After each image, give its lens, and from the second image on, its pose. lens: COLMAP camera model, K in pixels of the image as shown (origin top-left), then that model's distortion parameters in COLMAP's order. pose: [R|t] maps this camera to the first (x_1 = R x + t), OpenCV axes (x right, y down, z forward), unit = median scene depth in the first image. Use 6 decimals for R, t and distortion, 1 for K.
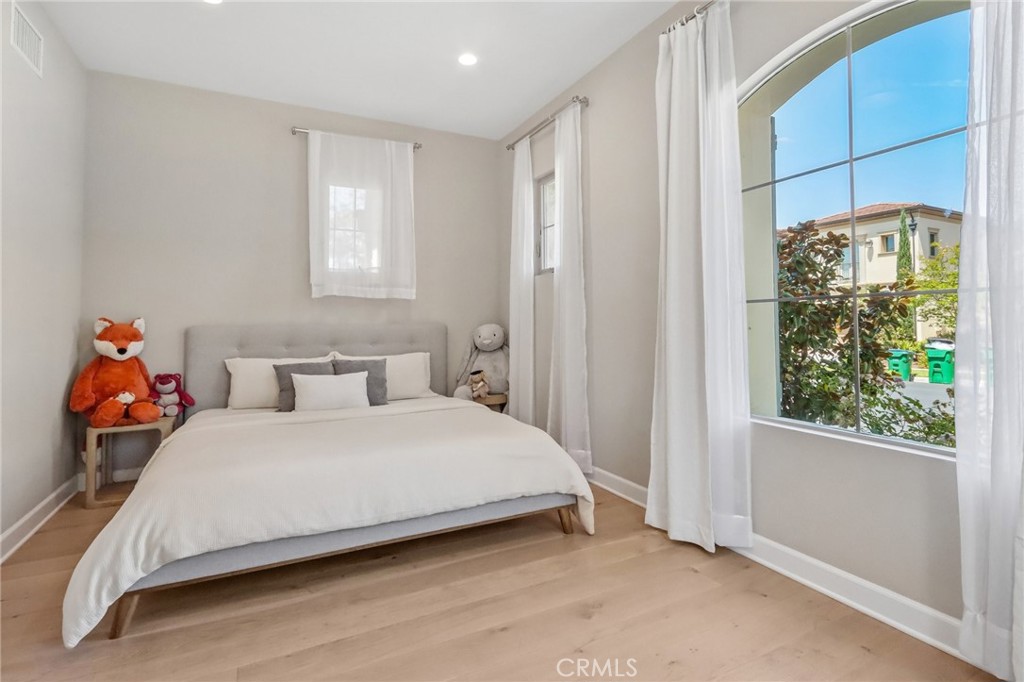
lens RADIAL K [[485.7, 0, 503.1], [0, 485.7, 318.7], [0, 0, 1]] dist [-0.001110, 0.000376]
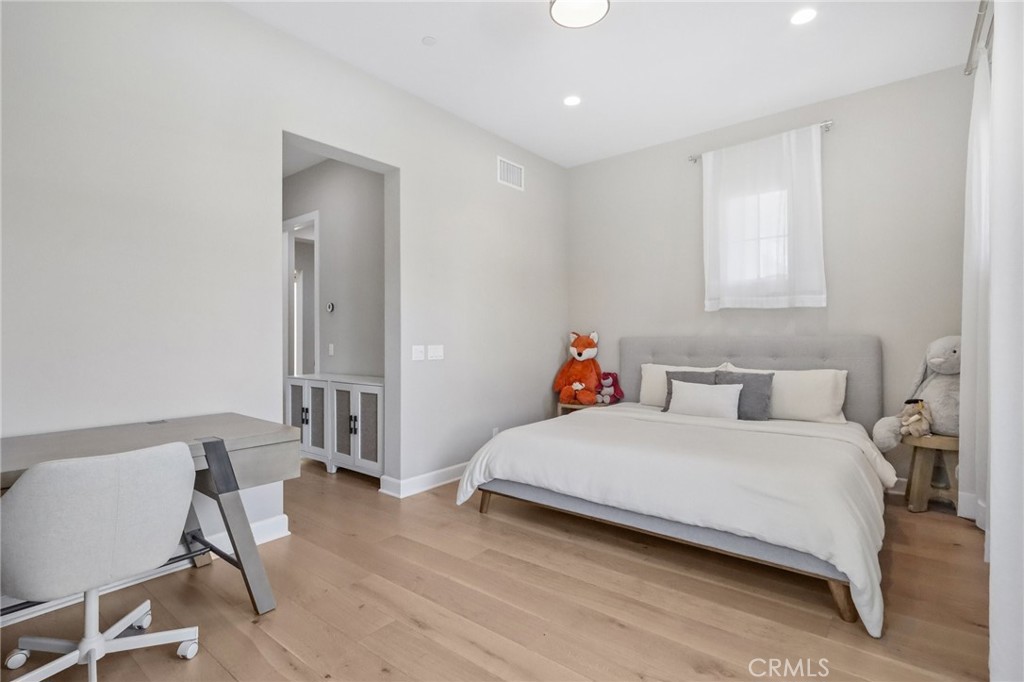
lens RADIAL K [[485.7, 0, 513.5], [0, 485.7, 339.9], [0, 0, 1]] dist [-0.001110, 0.000376]
pose [[0.431592, 0.008994, -0.902024, 0.442314], [0.014747, 0.999746, 0.017024, -0.005548], [0.901948, -0.020650, 0.431350, 0.174202]]
